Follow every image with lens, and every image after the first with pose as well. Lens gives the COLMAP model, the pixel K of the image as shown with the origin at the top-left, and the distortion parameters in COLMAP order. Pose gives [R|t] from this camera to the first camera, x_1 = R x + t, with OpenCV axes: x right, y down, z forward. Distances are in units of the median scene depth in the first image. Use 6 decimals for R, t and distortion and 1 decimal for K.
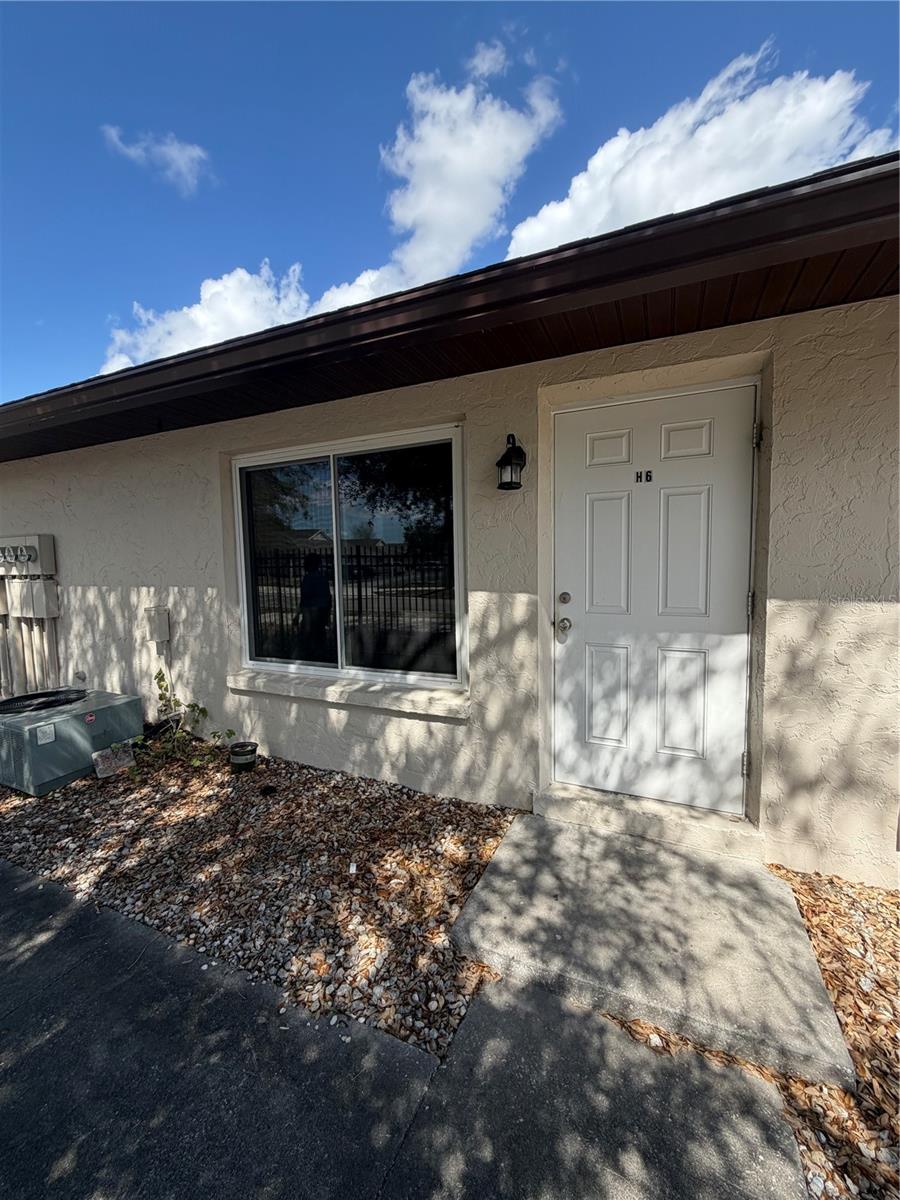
lens RADIAL K [[476.3, 0, 452.0], [0, 476.3, 603.2], [0, 0, 1]] dist [0.000031, 0.000182]
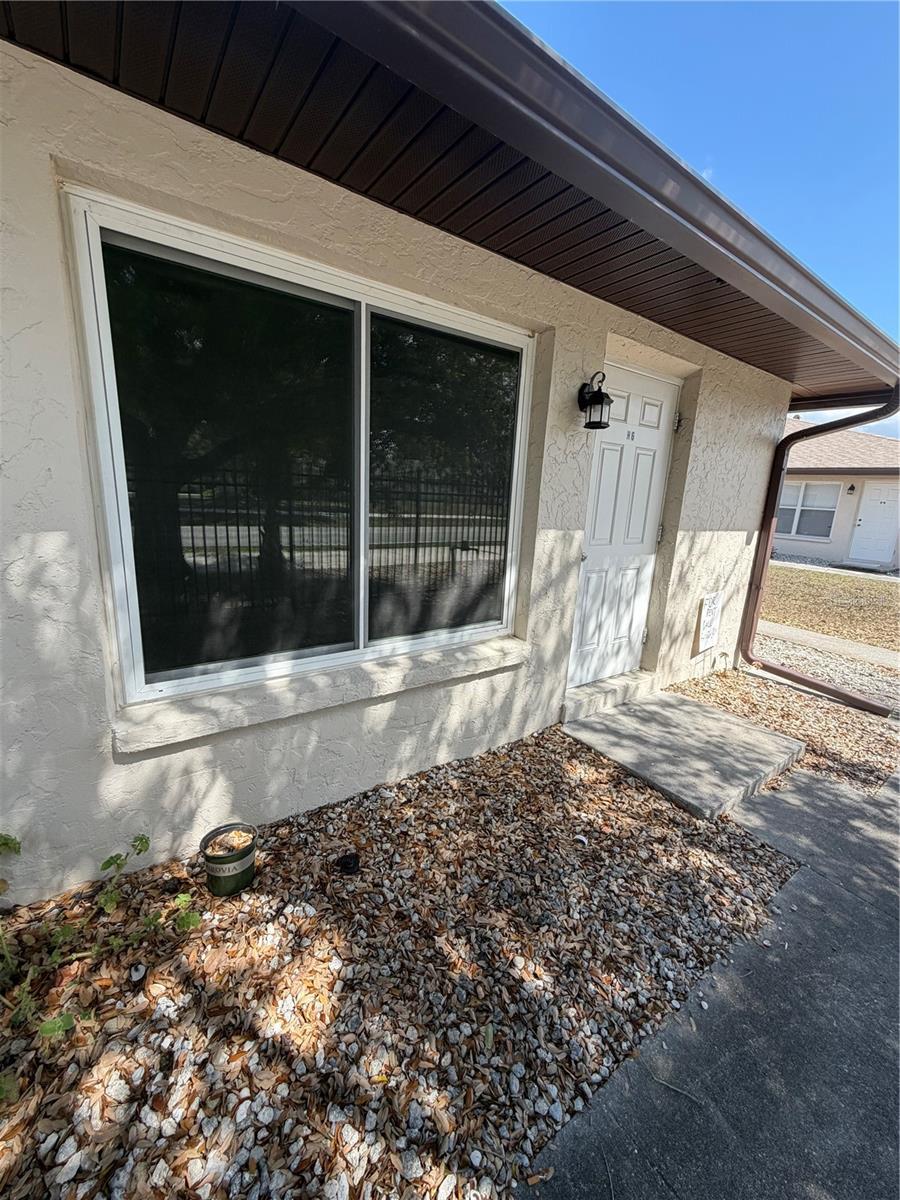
lens RADIAL K [[479.7, 0, 448.7], [0, 479.7, 595.7], [0, 0, 1]] dist [0.000609, 0.000026]
pose [[0.495406, -0.150045, 0.855605, -0.713388], [0.010767, 0.985954, 0.166670, -0.044833], [-0.868595, -0.073357, 0.490063, 0.544181]]
